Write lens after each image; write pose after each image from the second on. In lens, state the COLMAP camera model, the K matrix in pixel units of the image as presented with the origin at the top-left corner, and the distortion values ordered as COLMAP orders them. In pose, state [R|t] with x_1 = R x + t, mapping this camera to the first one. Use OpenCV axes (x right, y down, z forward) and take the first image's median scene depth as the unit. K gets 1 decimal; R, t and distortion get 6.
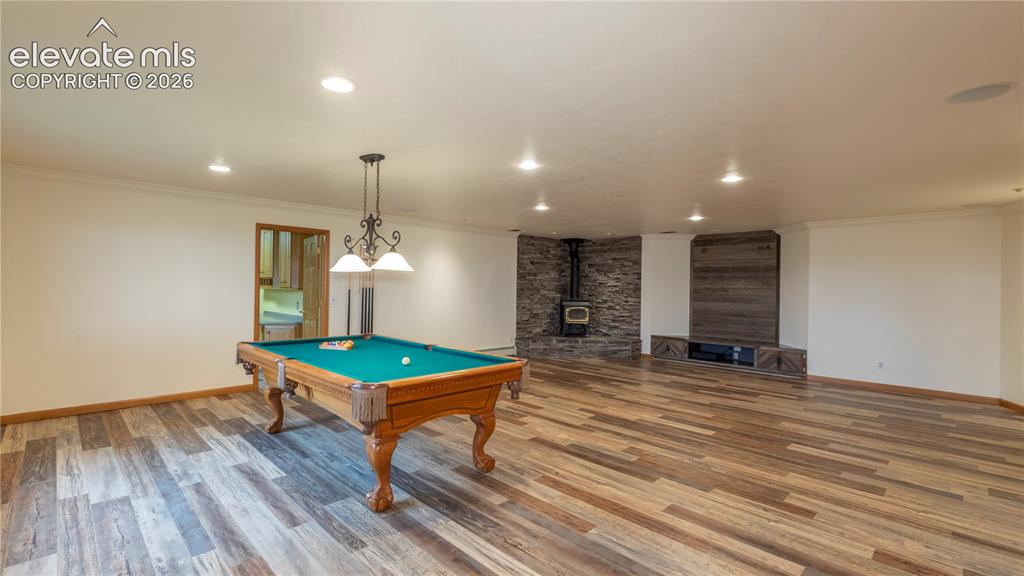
lens RADIAL K [[453.3, 0, 515.8], [0, 453.3, 286.5], [0, 0, 1]] dist [0.002990, 0.000029]
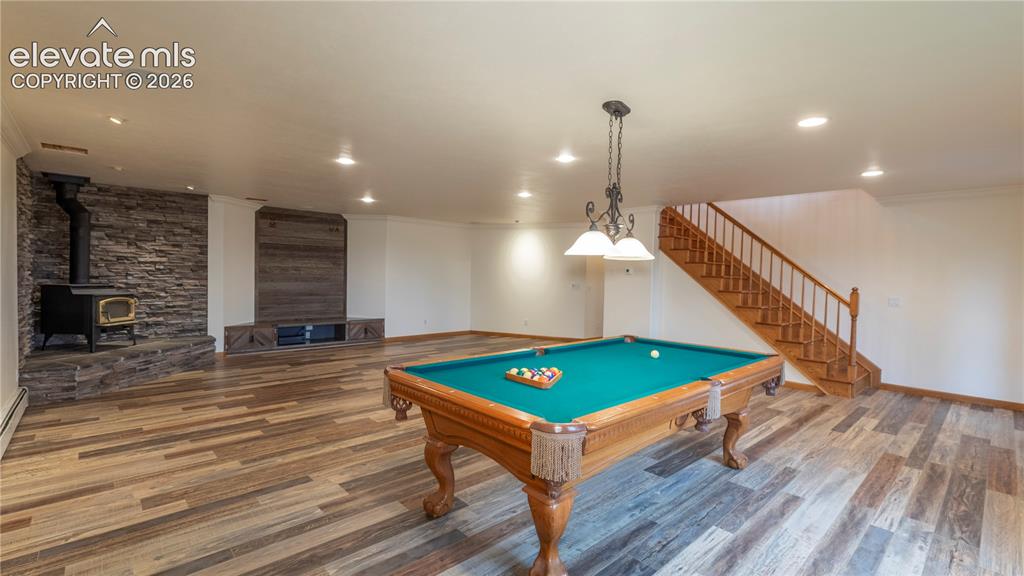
lens RADIAL K [[453.3, 0, 515.8], [0, 453.3, 286.5], [0, 0, 1]] dist [0.002990, 0.000029]
pose [[0.045281, -0.041839, 0.998098, -0.498369], [-0.021588, 0.998848, 0.042850, -0.006638], [-0.998741, -0.023487, 0.044326, 0.512756]]
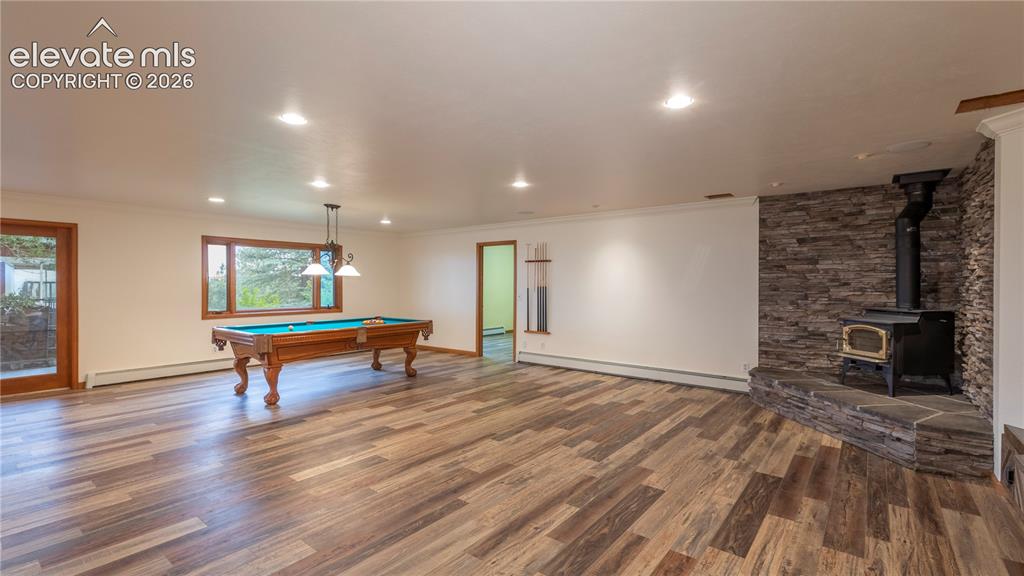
lens RADIAL K [[453.3, 0, 515.8], [0, 453.3, 286.5], [0, 0, 1]] dist [0.002990, 0.000029]
pose [[0.112946, -0.009106, -0.993559, 0.640296], [0.006472, 0.999944, -0.008428, 0.008202], [0.993580, -0.005479, 0.112999, 0.672052]]
